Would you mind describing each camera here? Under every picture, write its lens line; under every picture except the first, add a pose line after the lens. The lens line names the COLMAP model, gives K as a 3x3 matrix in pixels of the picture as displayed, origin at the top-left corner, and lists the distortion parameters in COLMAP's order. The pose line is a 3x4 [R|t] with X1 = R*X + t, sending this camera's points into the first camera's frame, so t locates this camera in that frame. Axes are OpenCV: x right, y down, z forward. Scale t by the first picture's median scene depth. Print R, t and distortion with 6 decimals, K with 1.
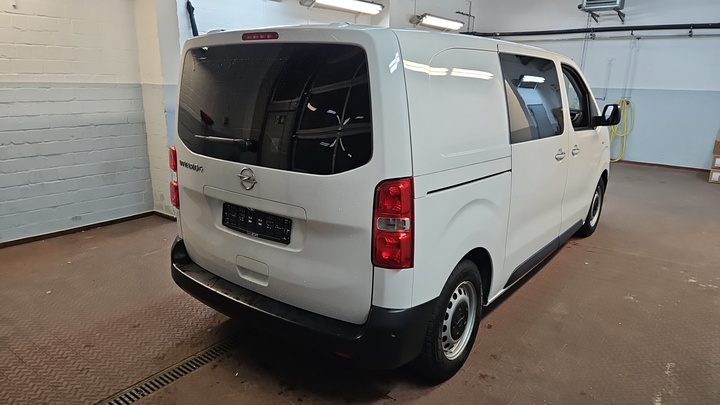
lens RADIAL K [[480.8, 0, 357.5], [0, 480.8, 201.3], [0, 0, 1]] dist [0.019683, -0.026768]
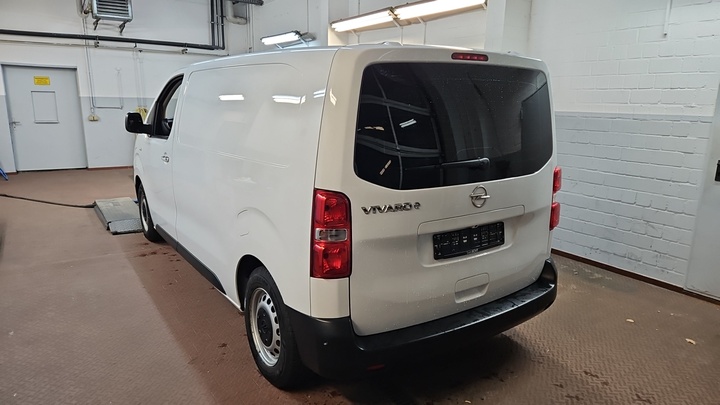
lens RADIAL K [[480.8, 0, 362.3], [0, 480.8, 201.3], [0, 0, 1]] dist [0.019683, -0.026768]
pose [[0.322814, -0.209647, 0.922951, -1.172126], [0.220746, 0.964942, 0.141976, -0.221594], [-0.920360, 0.157906, 0.357776, 0.815878]]
